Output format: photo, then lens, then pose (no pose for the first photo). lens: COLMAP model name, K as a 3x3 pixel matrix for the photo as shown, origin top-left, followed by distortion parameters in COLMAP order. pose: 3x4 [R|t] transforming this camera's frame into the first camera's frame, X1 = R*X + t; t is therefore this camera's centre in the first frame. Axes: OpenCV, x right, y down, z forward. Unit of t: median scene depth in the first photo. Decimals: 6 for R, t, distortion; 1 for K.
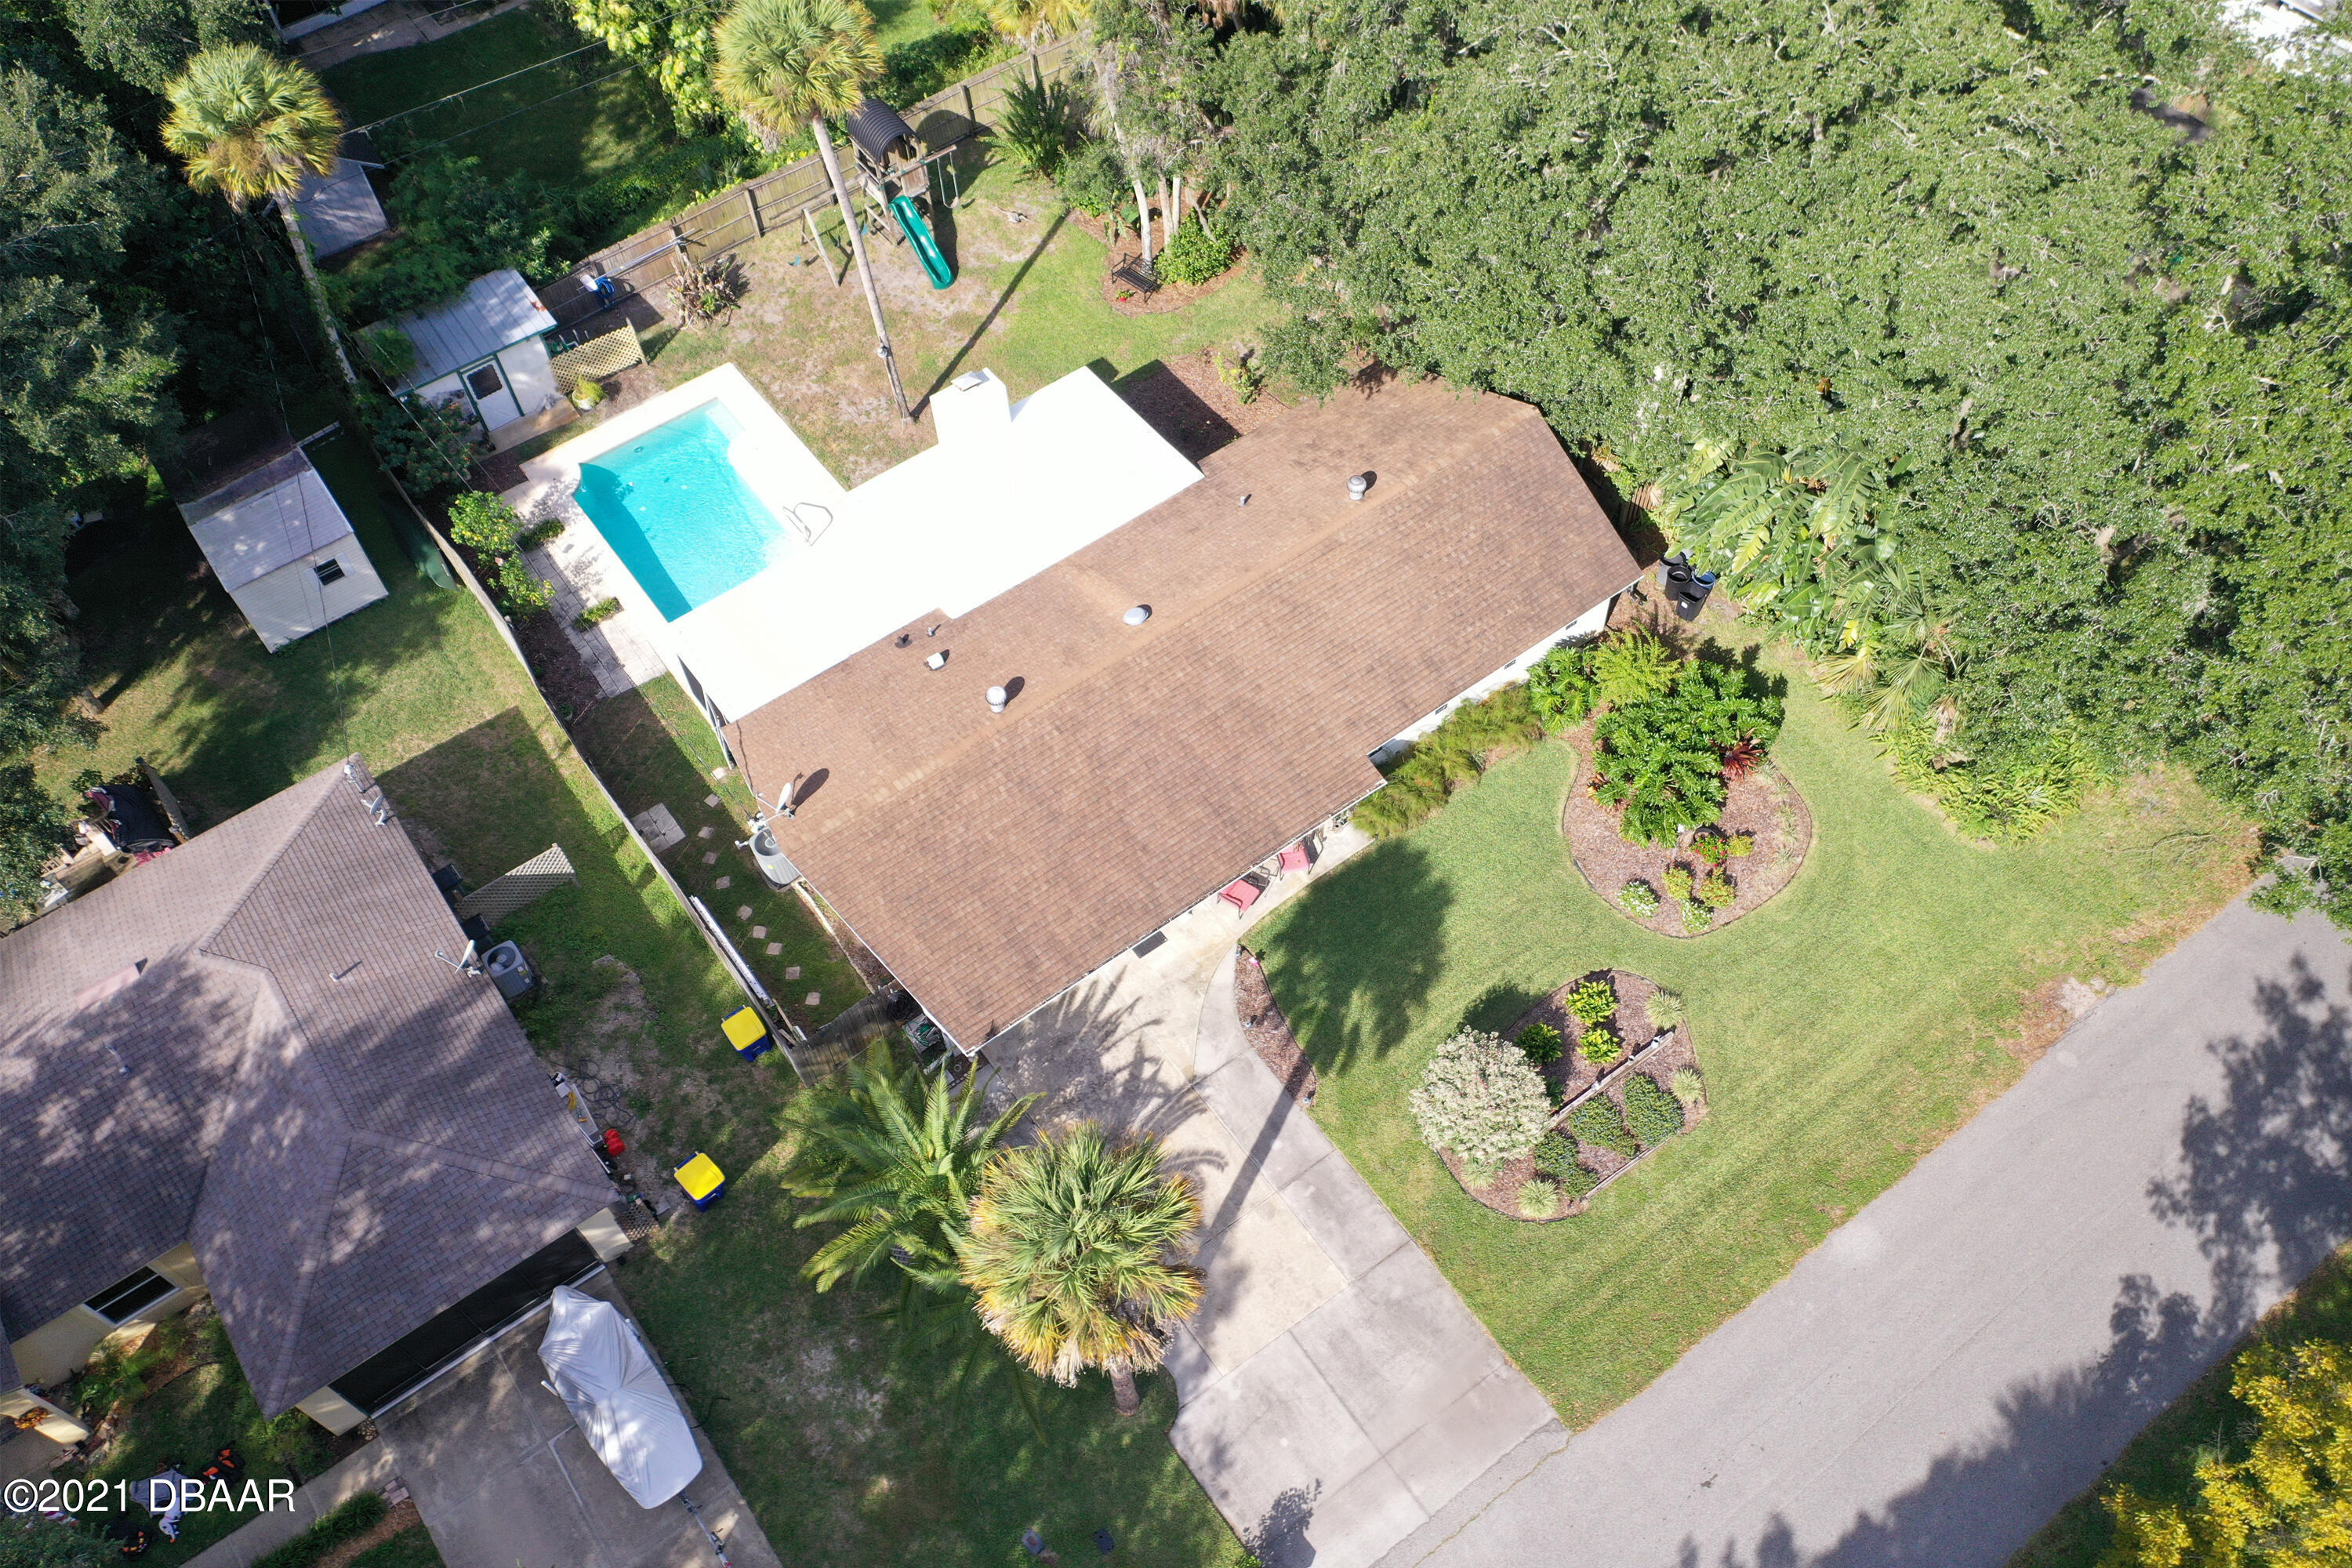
lens RADIAL K [[1898.4, 0, 1180.8], [0, 1898.4, 769.7], [0, 0, 1]] dist [-0.002413, 0.000013]
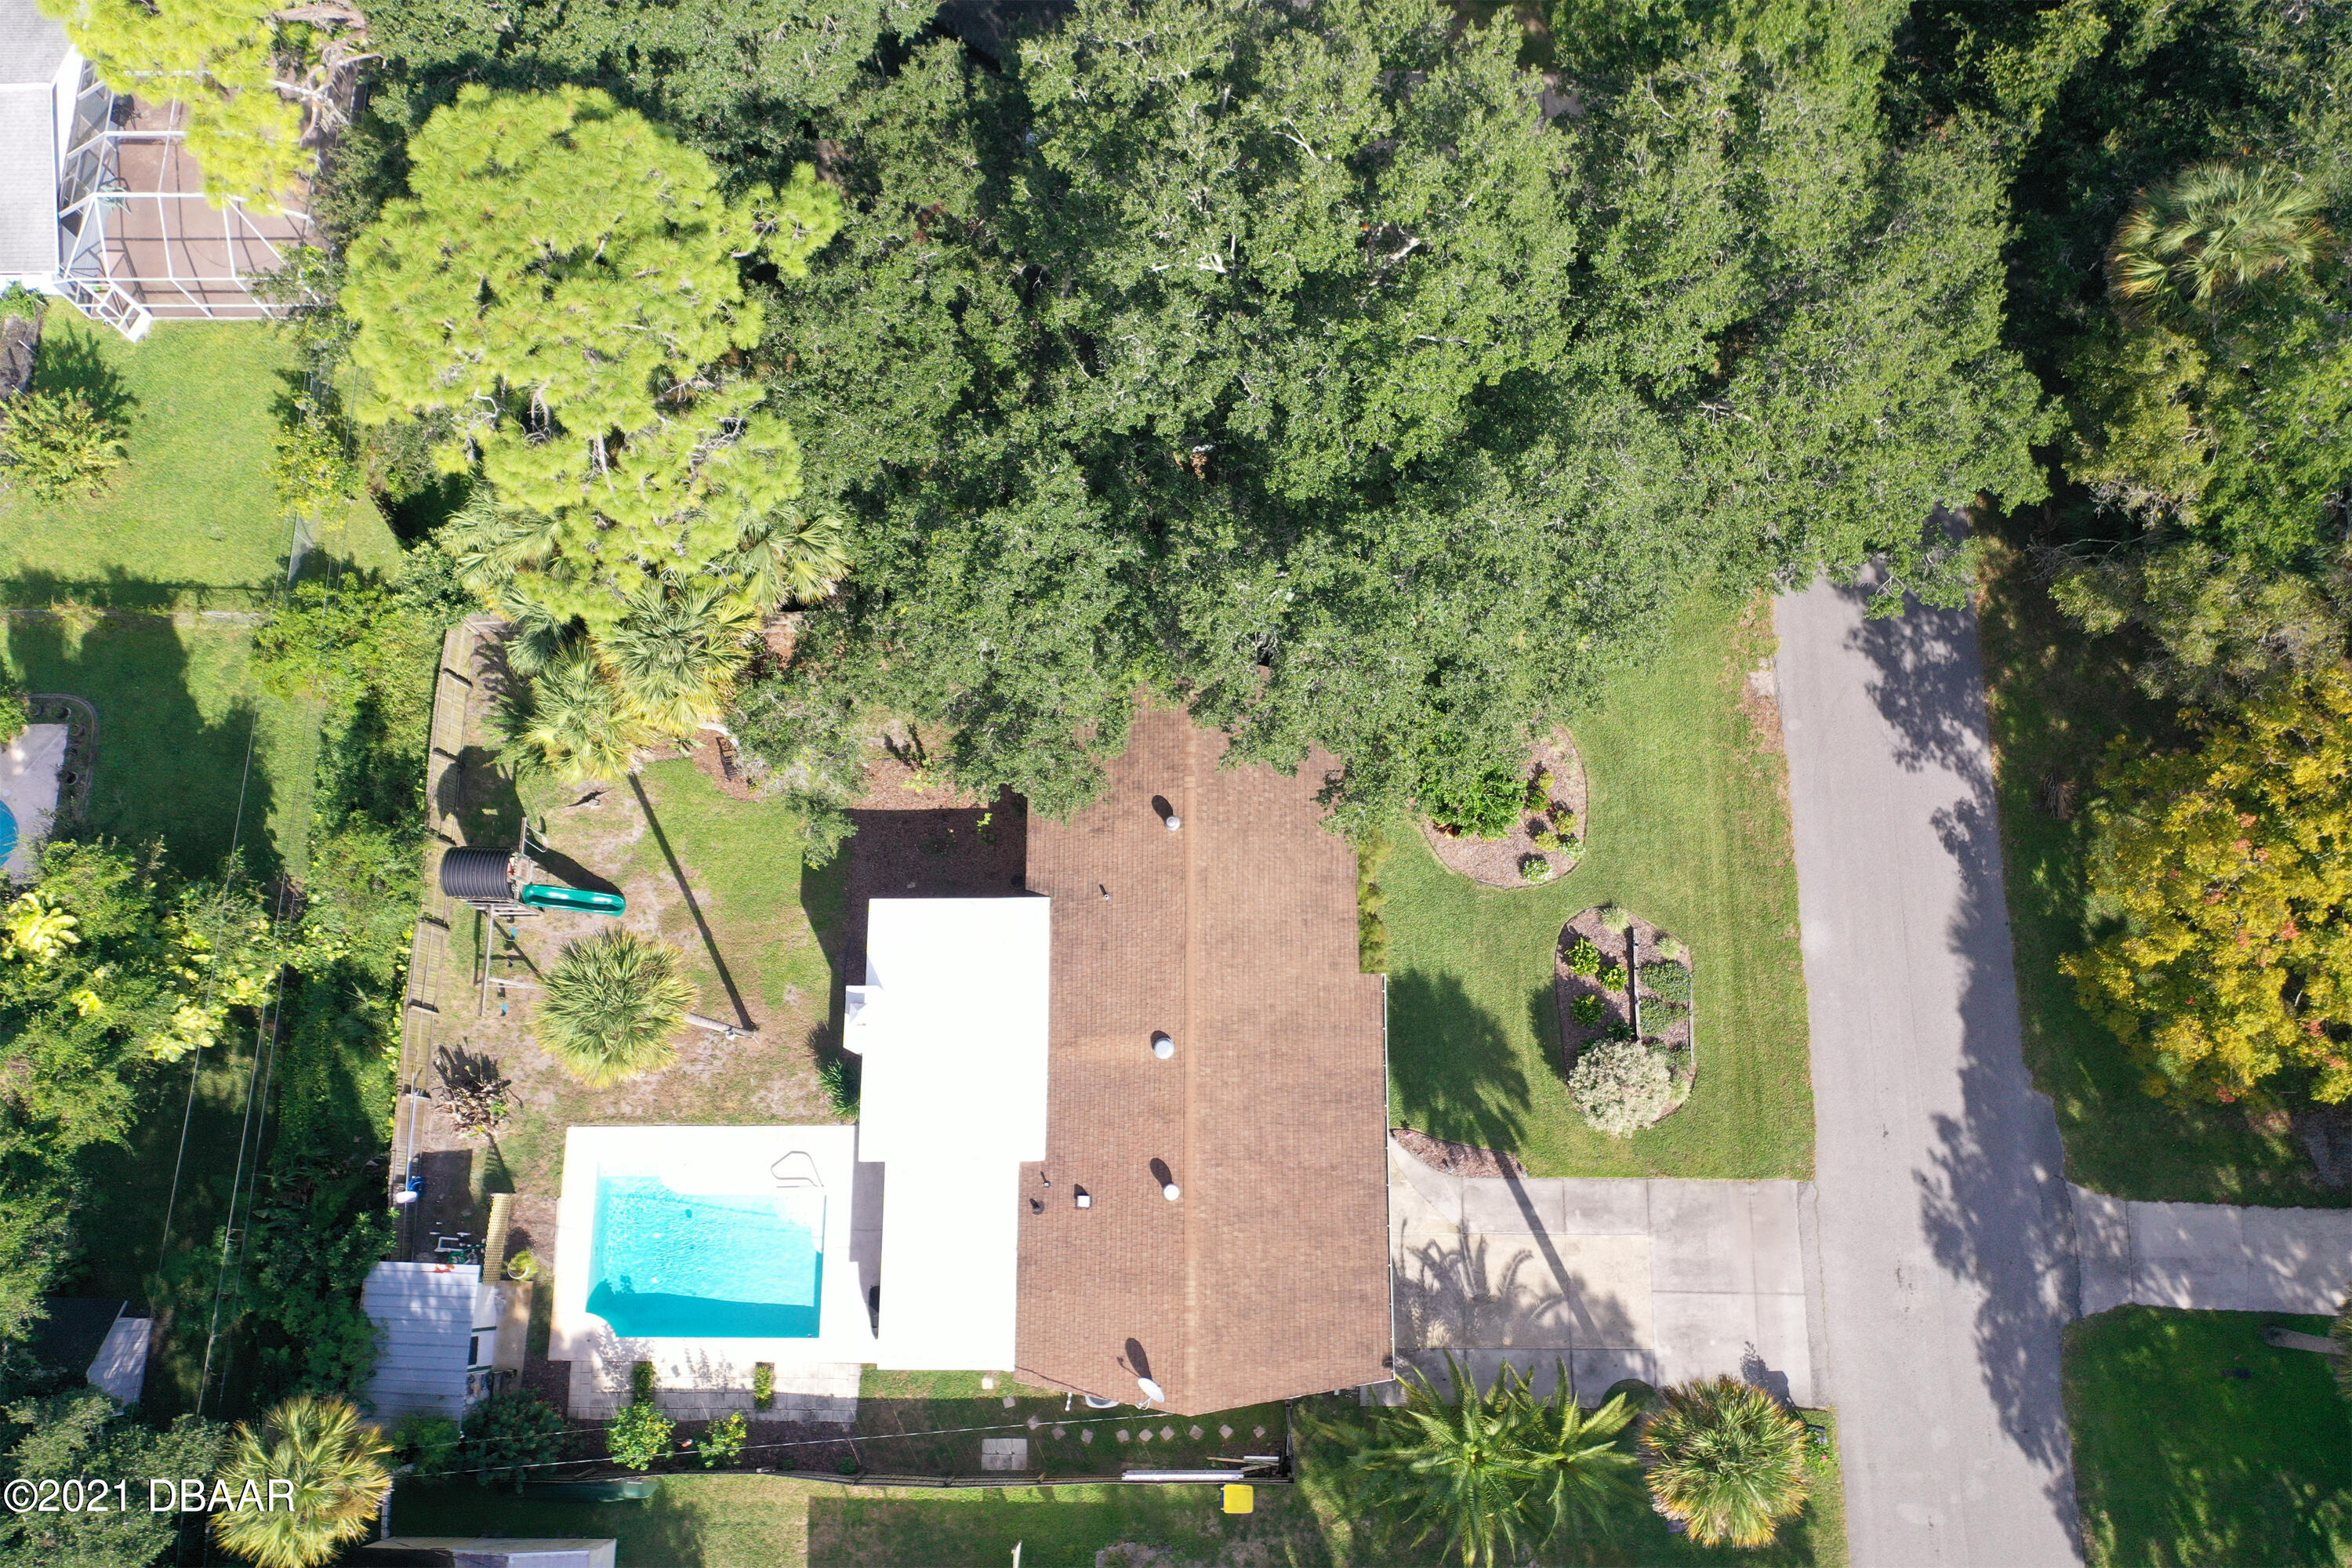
lens RADIAL K [[1898.4, 0, 1180.8], [0, 1898.4, 769.7], [0, 0, 1]] dist [-0.002413, 0.000013]
pose [[0.595101, -0.771940, 0.223526, -0.152870], [0.655428, 0.627141, 0.420843, -0.704674], [-0.465048, -0.103939, 0.879163, -0.054040]]
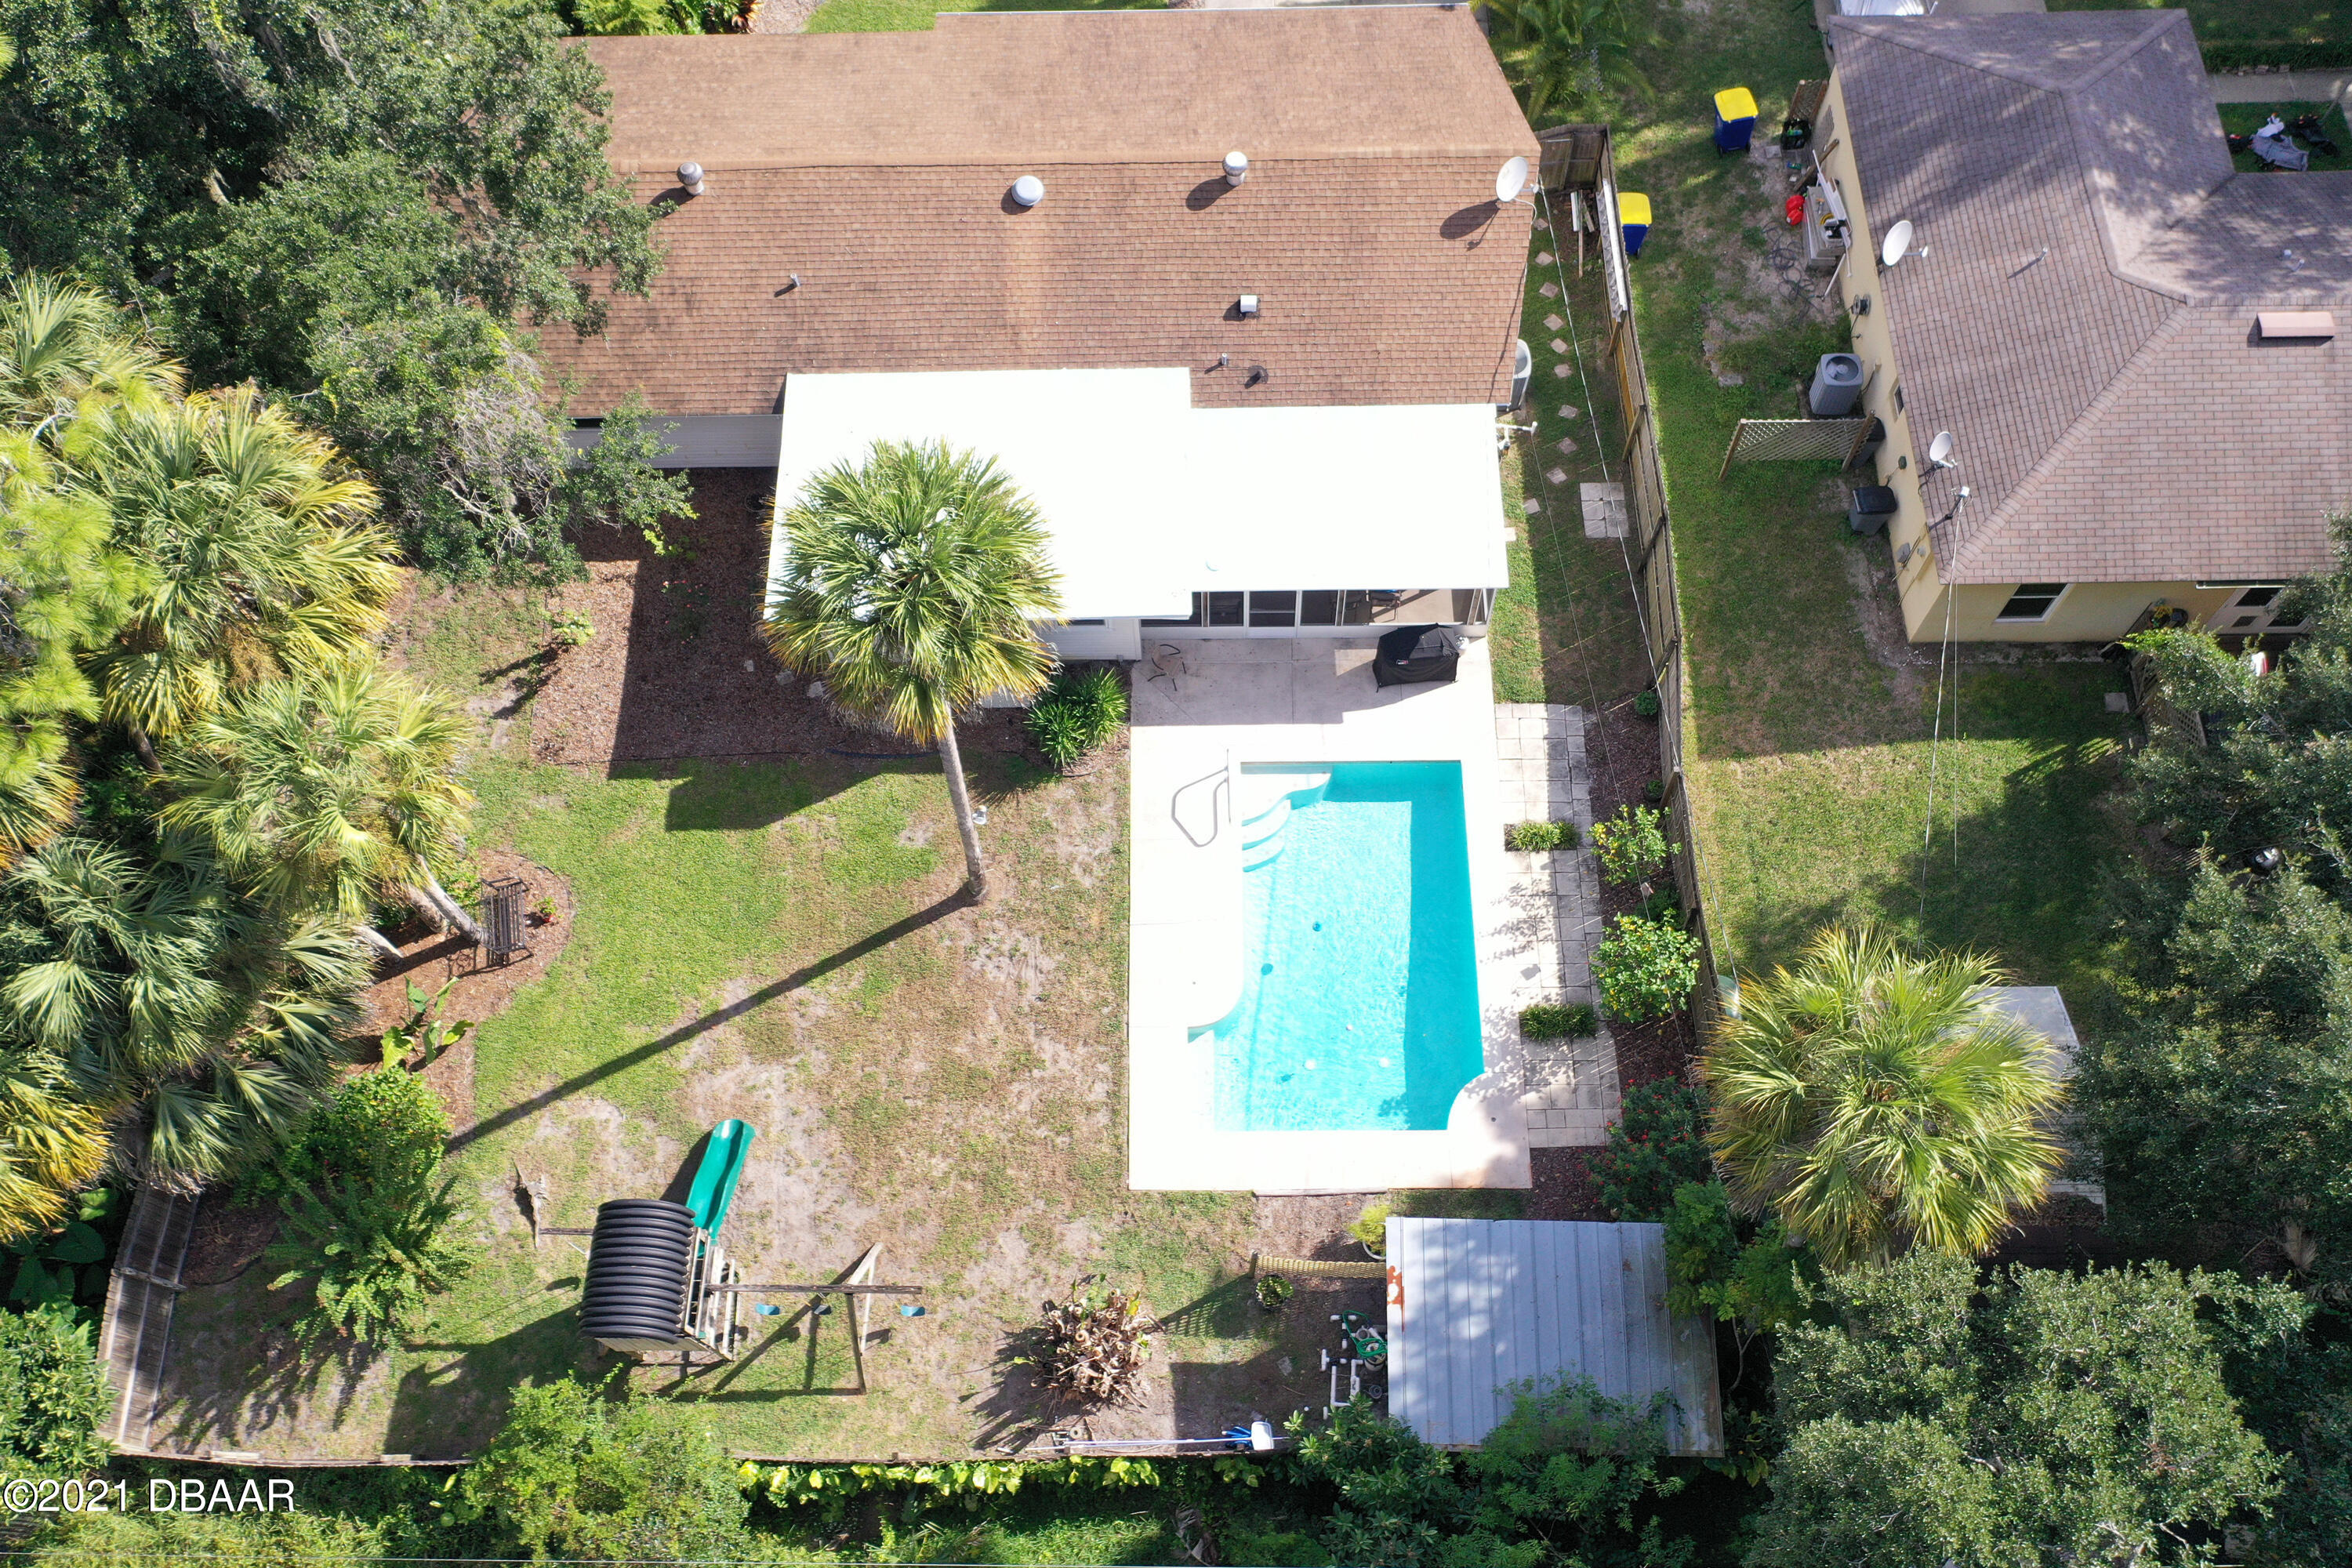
lens RADIAL K [[1898.4, 0, 1180.8], [0, 1898.4, 769.7], [0, 0, 1]] dist [-0.002413, 0.000013]
pose [[-0.804737, -0.505735, 0.310856, -0.464593], [0.514188, -0.332140, 0.790755, -0.788592], [-0.296665, 0.796188, 0.527328, 0.754926]]
